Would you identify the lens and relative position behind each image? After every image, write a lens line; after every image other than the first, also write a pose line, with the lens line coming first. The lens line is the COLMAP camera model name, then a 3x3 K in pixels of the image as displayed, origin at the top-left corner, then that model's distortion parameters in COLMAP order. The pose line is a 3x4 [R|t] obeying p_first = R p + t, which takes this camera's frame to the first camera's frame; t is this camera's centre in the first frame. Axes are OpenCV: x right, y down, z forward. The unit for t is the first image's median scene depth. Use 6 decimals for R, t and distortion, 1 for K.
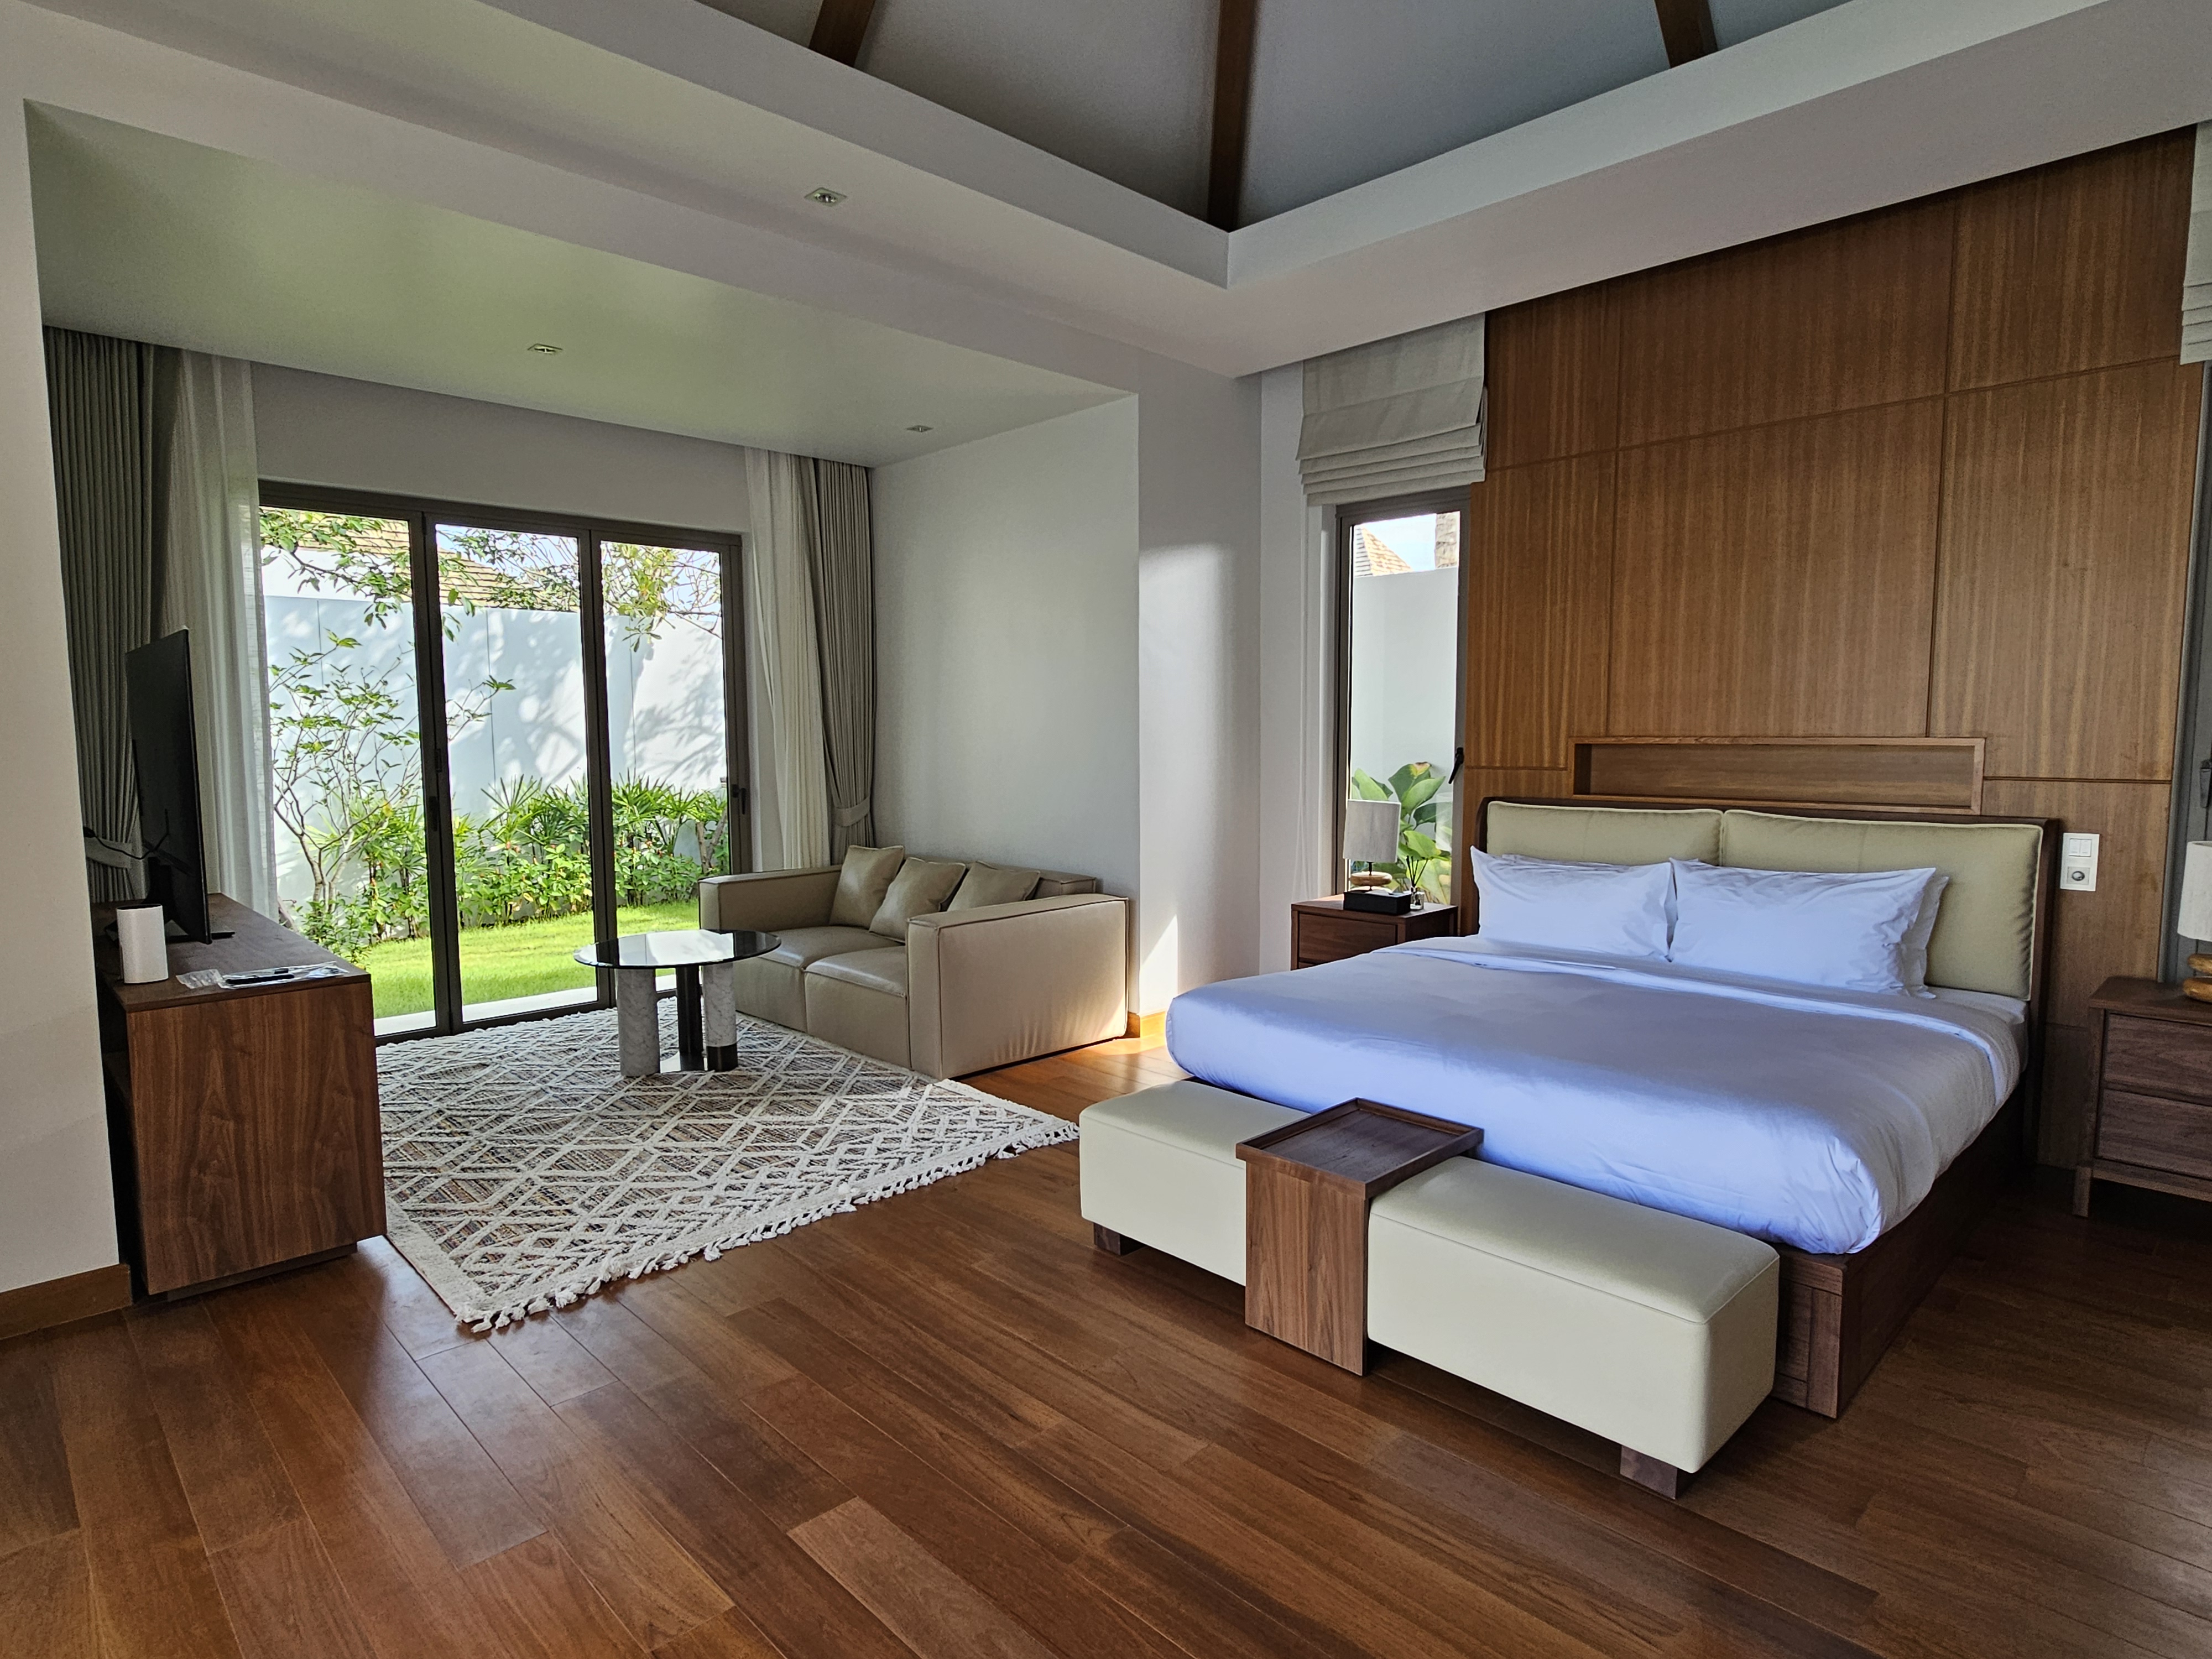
lens RADIAL K [[1285.9, 0, 1089.8], [0, 1285.9, 884.7], [0, 0, 1]] dist [0.002008, -0.001405]
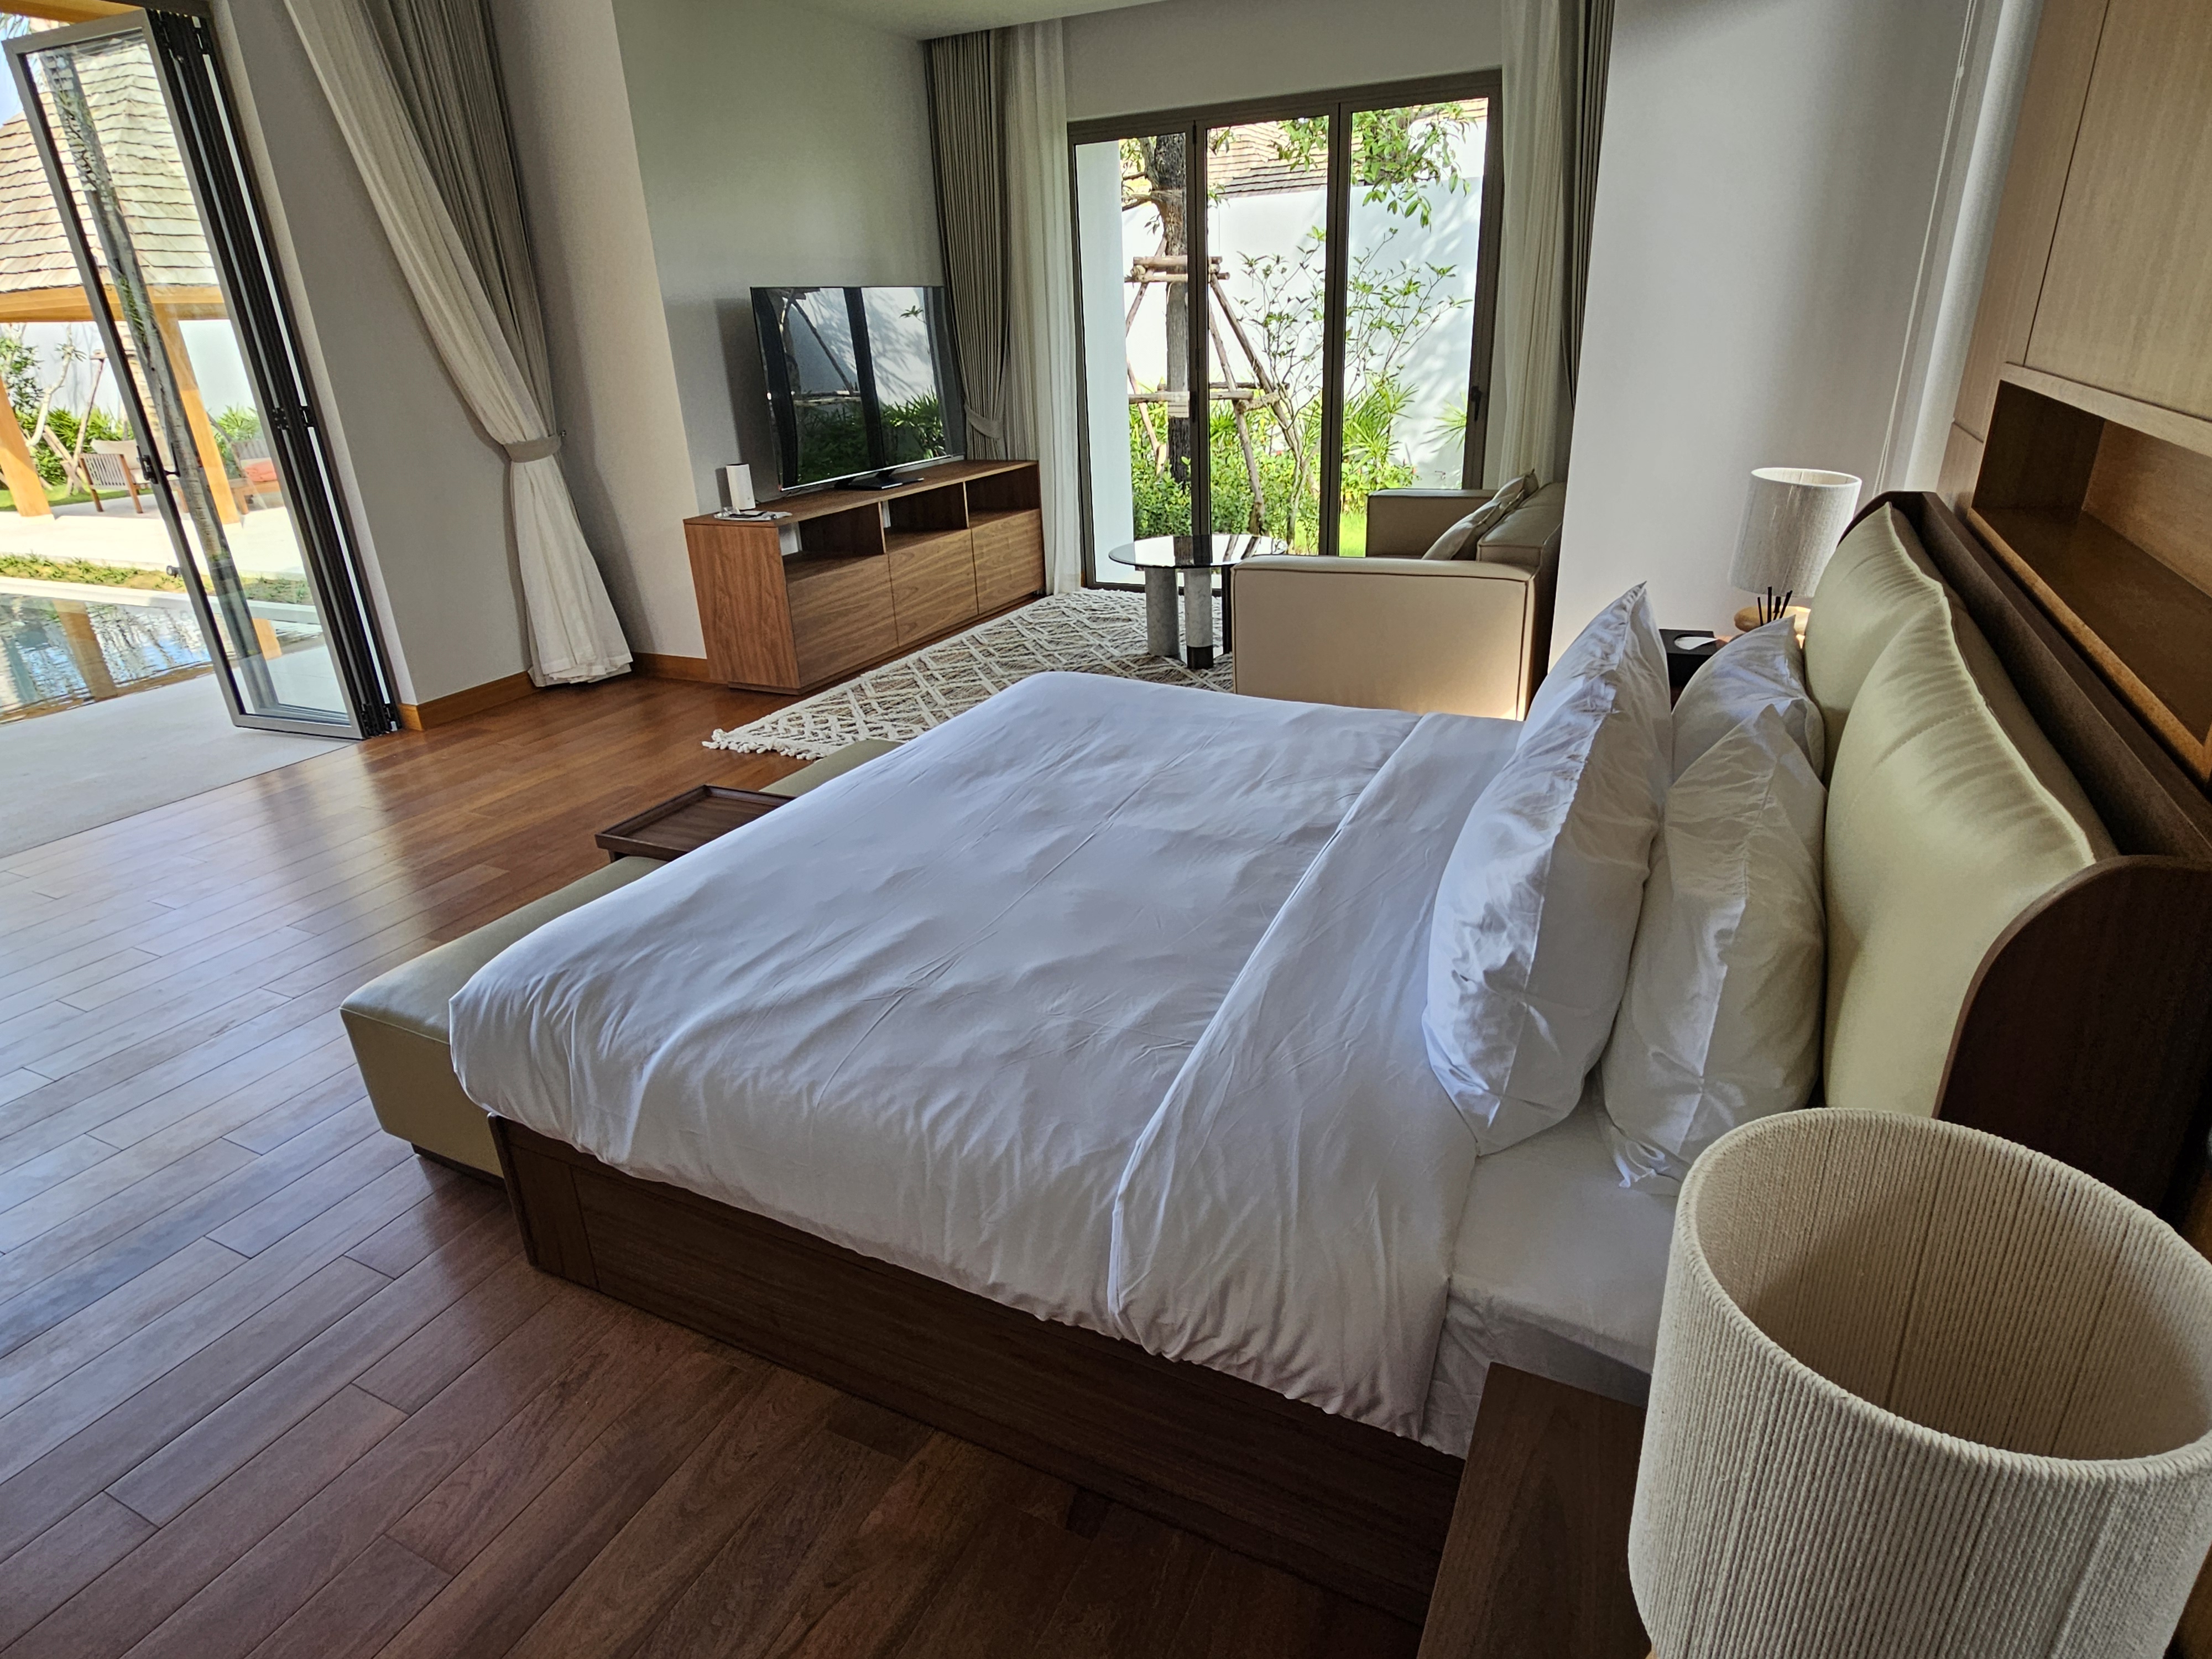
lens RADIAL K [[1267.4, 0, 1117.6], [0, 1267.4, 851.0], [0, 0, 1]] dist [-0.001068, -0.001459]
pose [[0.352908, 0.355074, -0.865666, 0.788580], [-0.080190, 0.933269, 0.350112, -0.094908], [0.932215, -0.054140, 0.357832, 0.620847]]
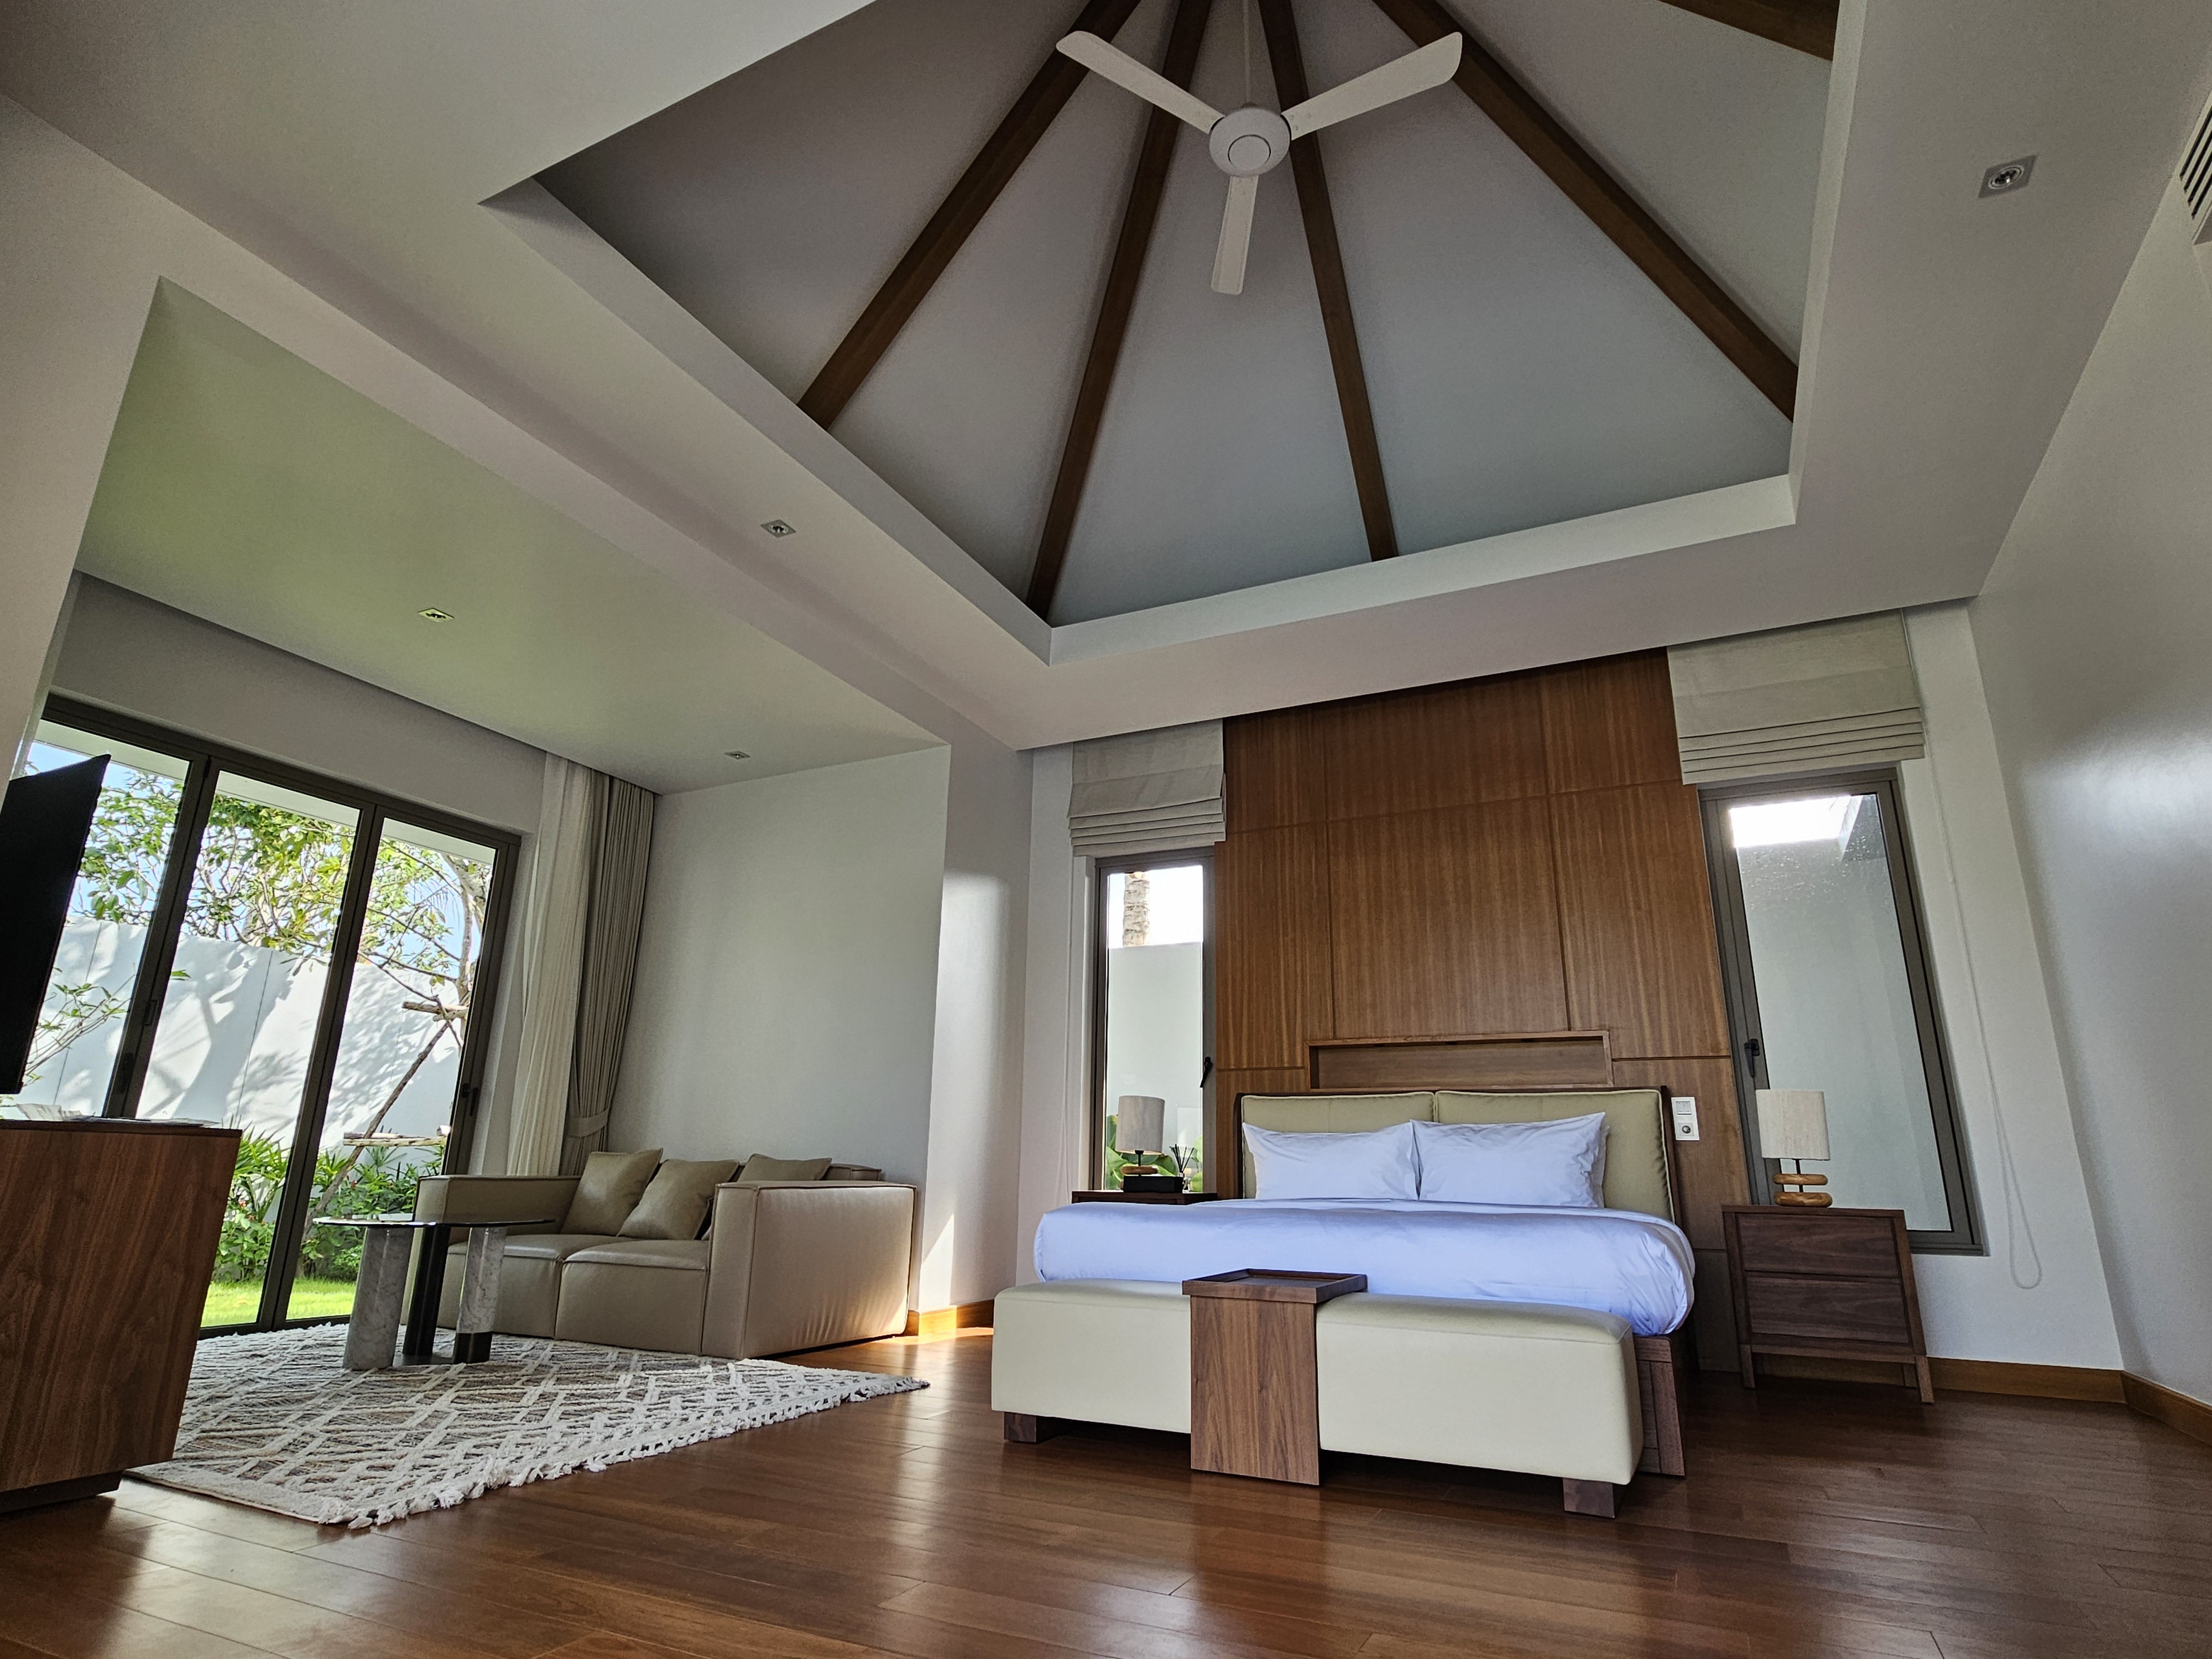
lens RADIAL K [[1267.4, 0, 1117.6], [0, 1267.4, 851.0], [0, 0, 1]] dist [-0.001068, -0.001459]
pose [[0.935315, 0.111845, 0.335672, -0.231720], [0.024758, 0.925708, -0.377428, 0.180577], [-0.352948, 0.361325, 0.863060, -0.036337]]
